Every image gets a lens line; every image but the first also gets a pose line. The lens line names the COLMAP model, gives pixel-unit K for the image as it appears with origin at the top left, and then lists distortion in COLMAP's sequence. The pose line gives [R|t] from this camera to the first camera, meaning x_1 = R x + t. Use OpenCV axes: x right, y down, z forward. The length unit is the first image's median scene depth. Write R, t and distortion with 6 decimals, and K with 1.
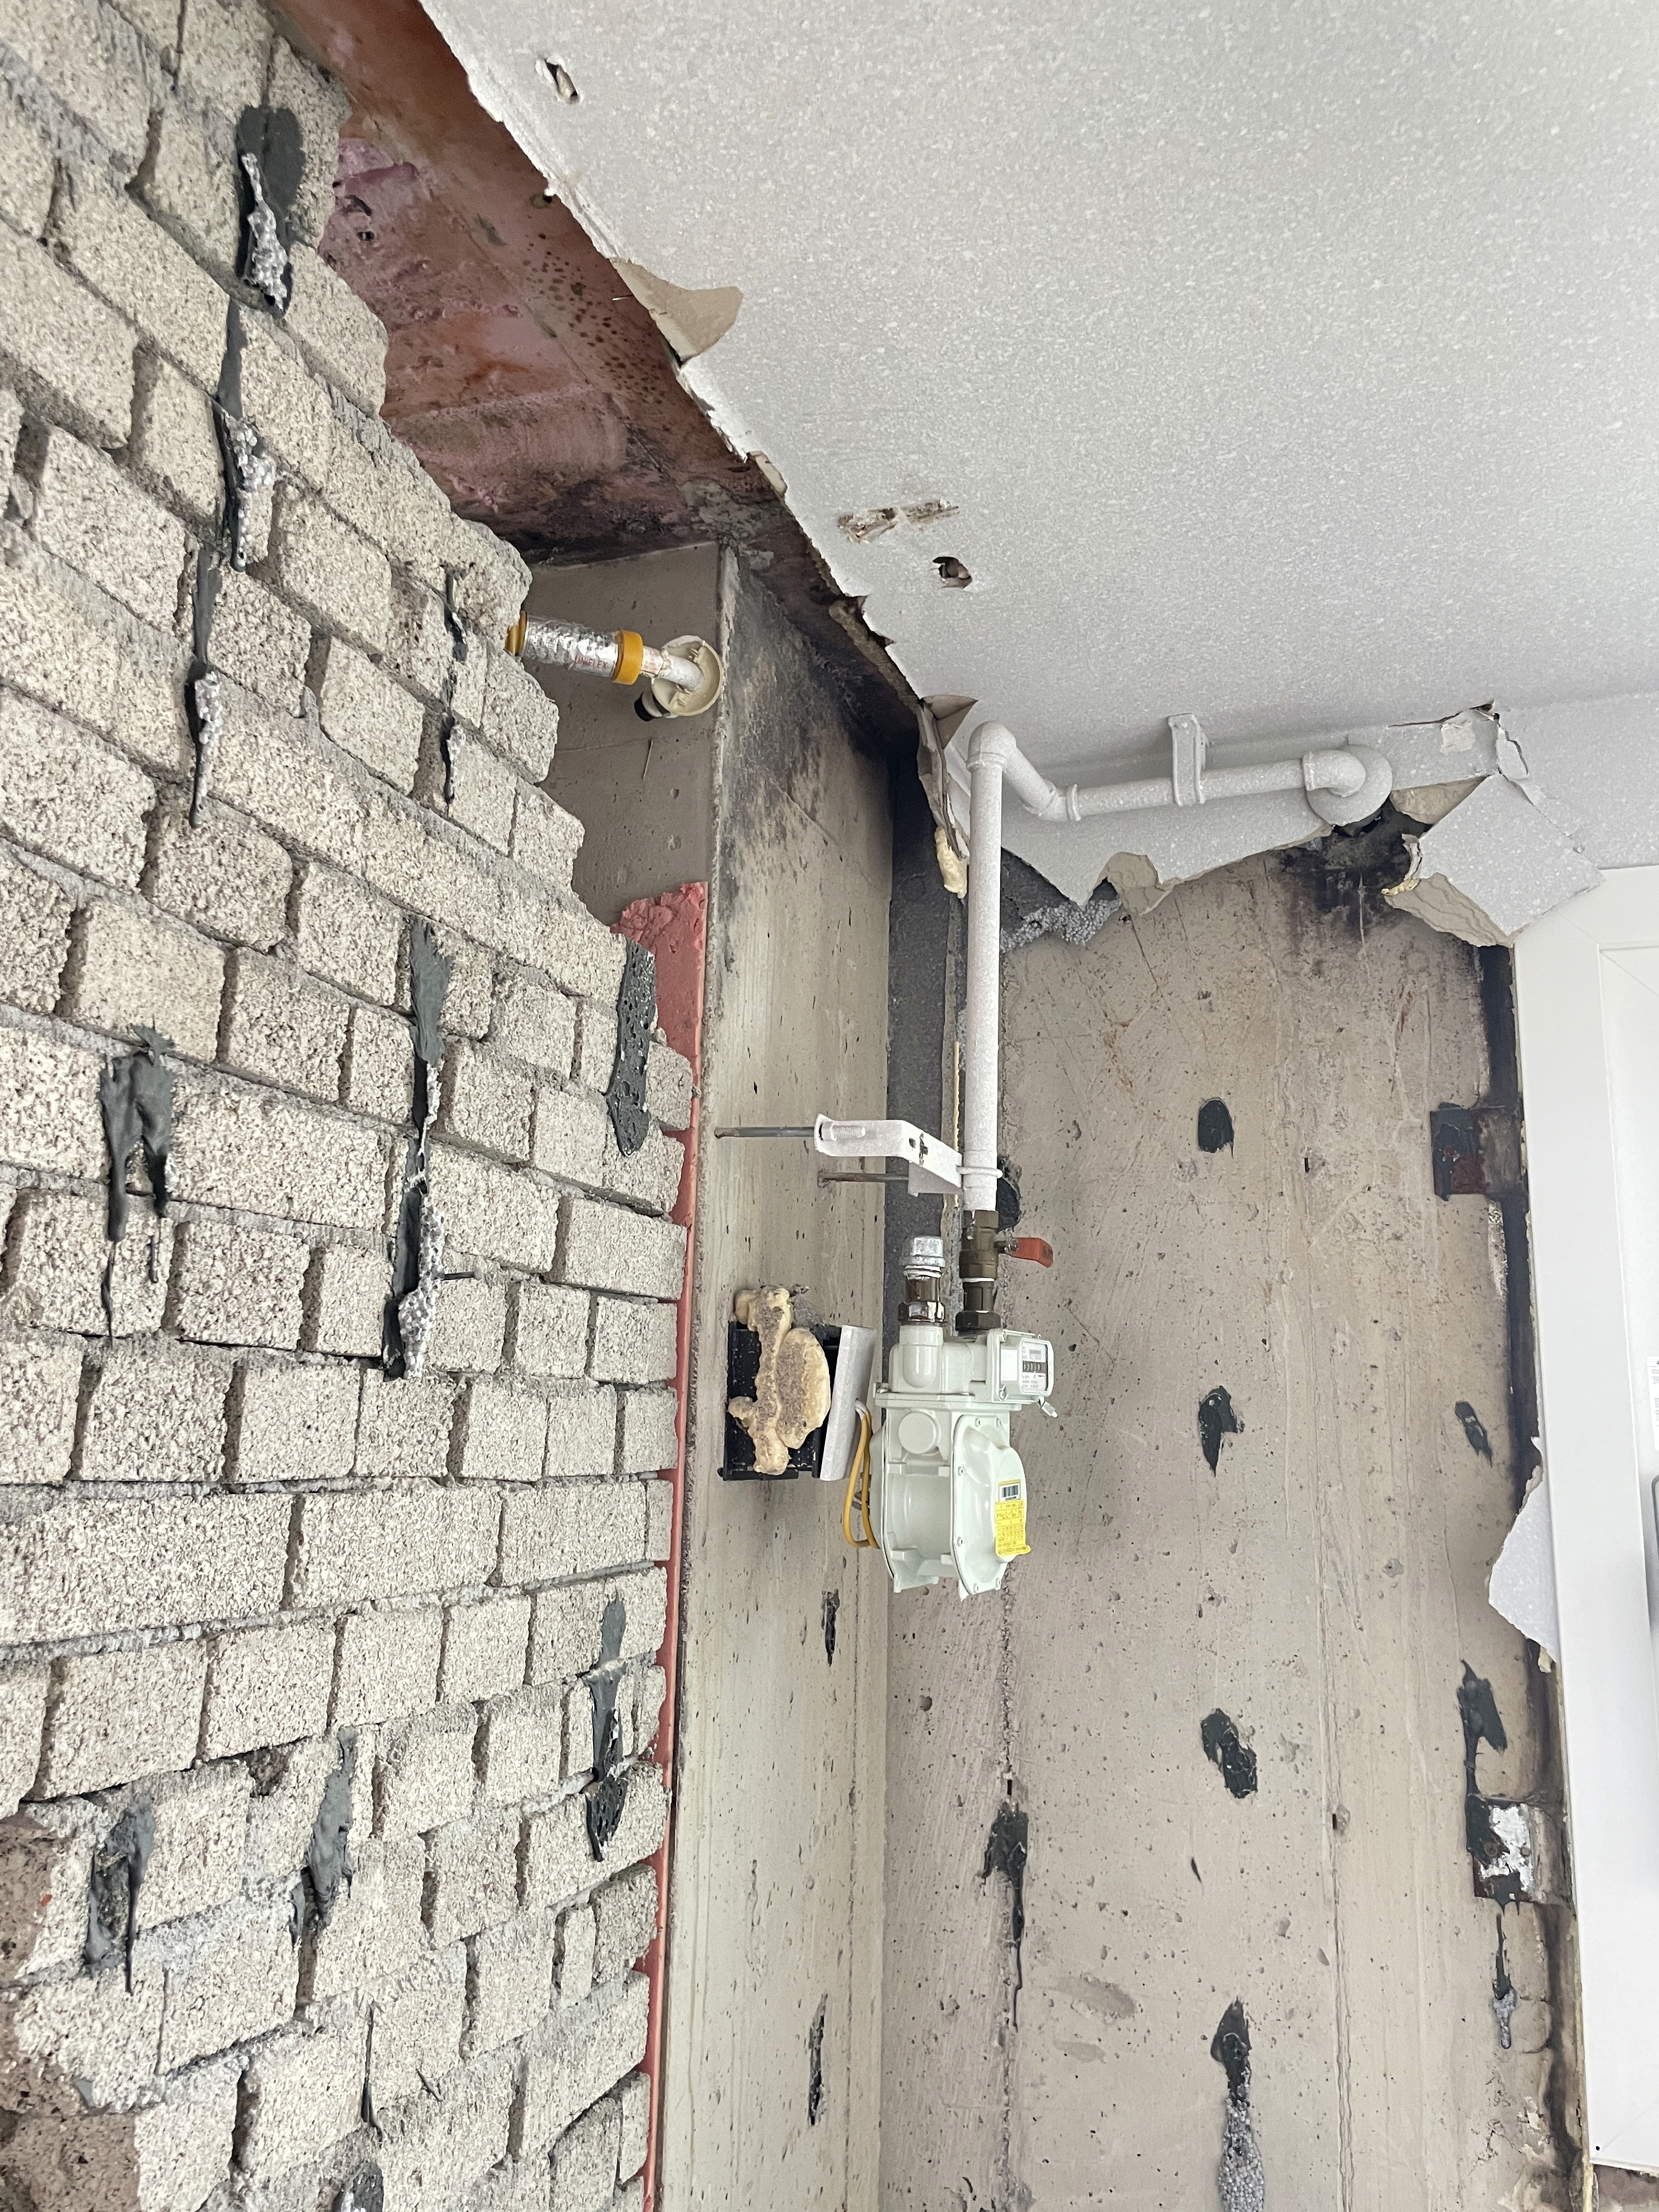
lens RADIAL K [[1706.6, 0, 810.8], [0, 1706.6, 1057.5], [0, 0, 1]] dist [-0.001512, -0.010494]
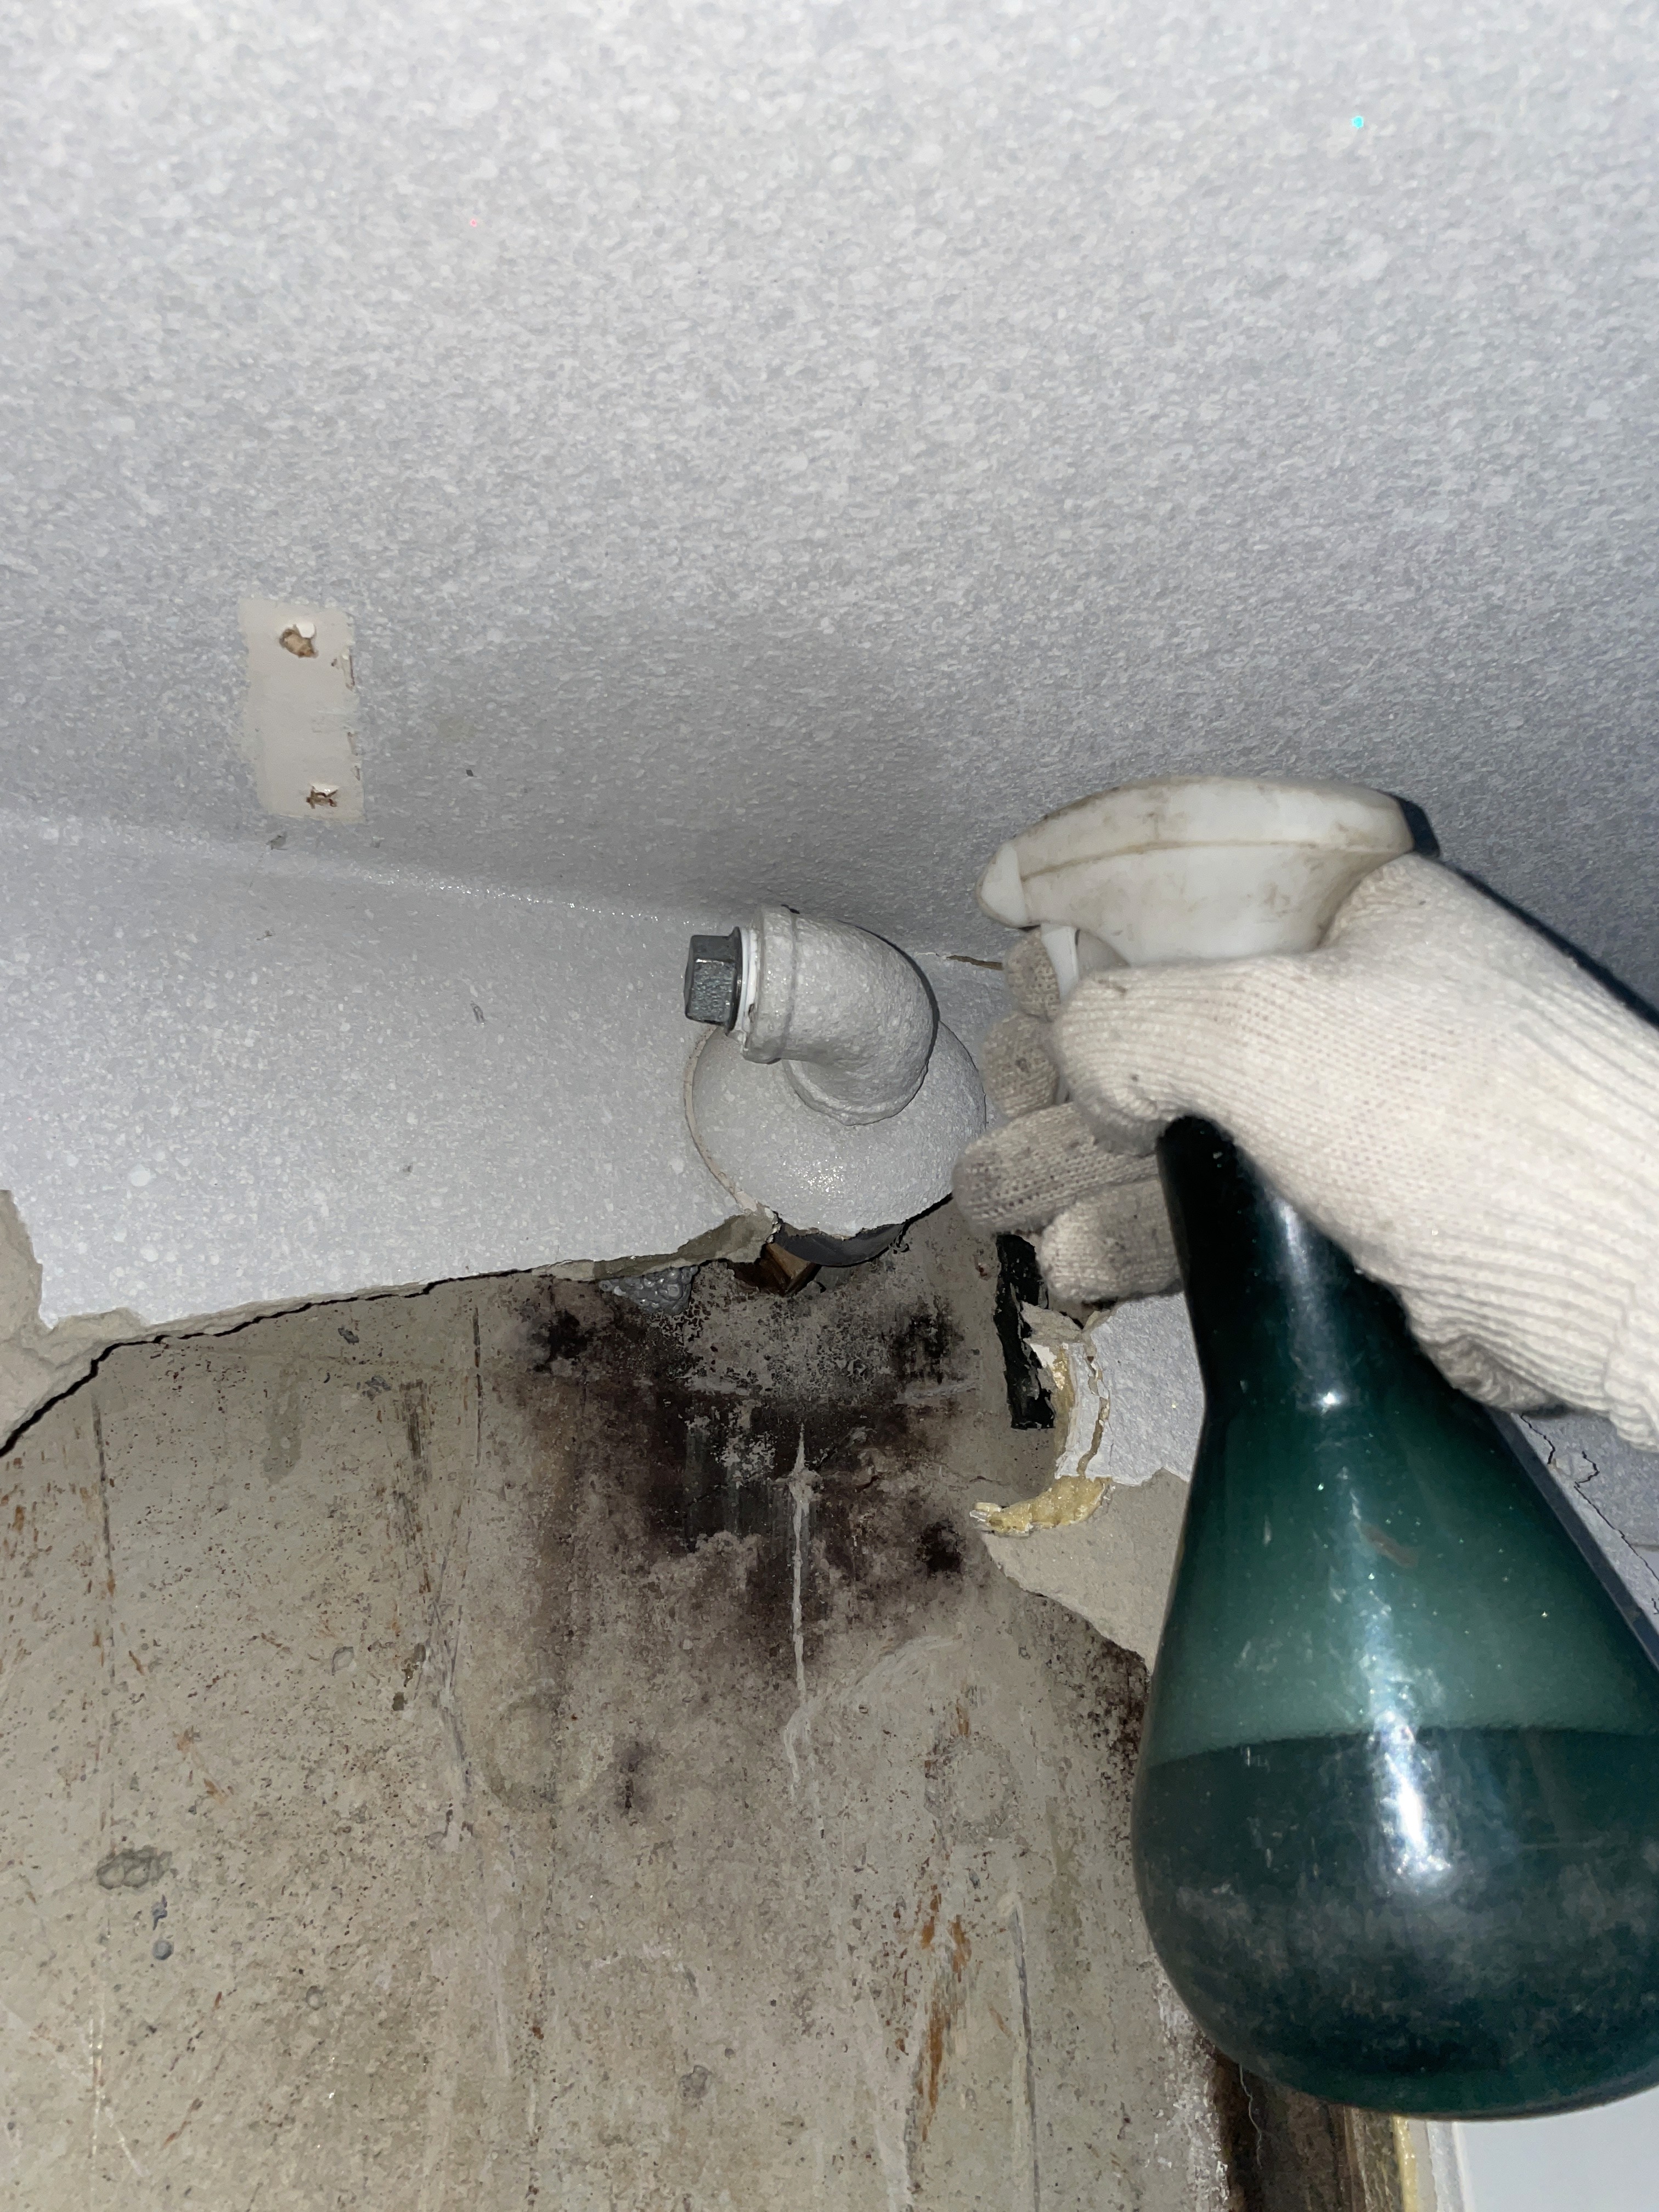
lens RADIAL K [[1706.6, 0, 826.3], [0, 1706.6, 1097.4], [0, 0, 1]] dist [-0.001512, -0.010494]
pose [[0.815648, 0.256235, 0.518712, 0.166037], [-0.099137, 0.945215, -0.311032, -0.071712], [-0.569991, 0.202269, 0.796365, 0.763986]]
